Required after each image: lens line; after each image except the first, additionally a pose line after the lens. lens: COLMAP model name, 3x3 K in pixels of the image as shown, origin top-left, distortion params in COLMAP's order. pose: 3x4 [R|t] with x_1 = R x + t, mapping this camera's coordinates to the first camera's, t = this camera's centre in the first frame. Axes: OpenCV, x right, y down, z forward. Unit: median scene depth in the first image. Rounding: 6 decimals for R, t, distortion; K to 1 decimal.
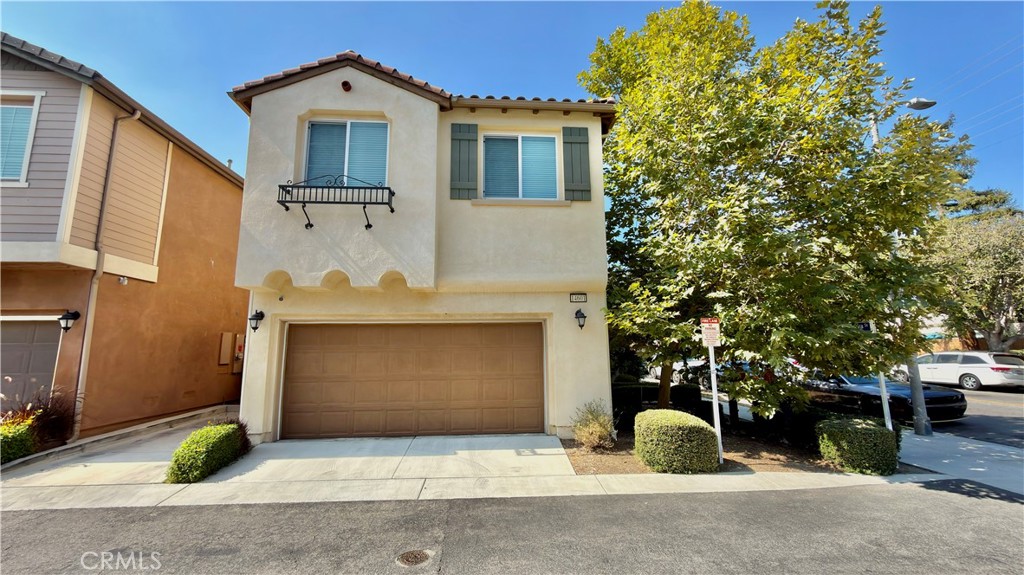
lens RADIAL K [[400.2, 0, 511.9], [0, 400.2, 285.3], [0, 0, 1]] dist [-0.000831, 0.005268]
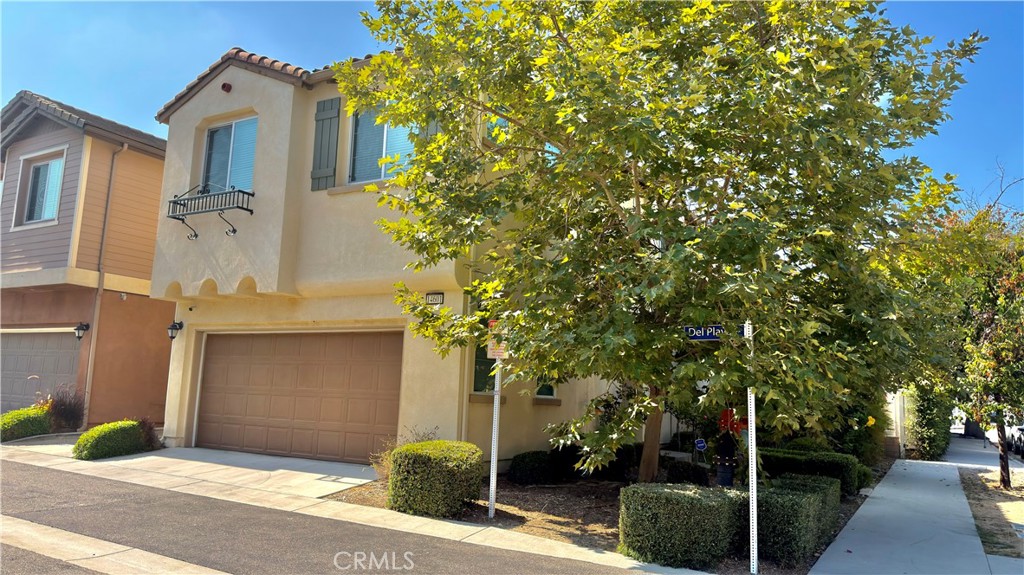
lens RADIAL K [[684.1, 0, 512.0], [0, 684.1, 287.5], [0, 0, 1]] dist [0.004672, -0.001909]
pose [[0.842108, -0.040988, -0.537750, 1.042636], [0.042815, 0.999042, -0.009101, 0.029838], [0.537607, -0.015360, 0.843055, -0.030871]]
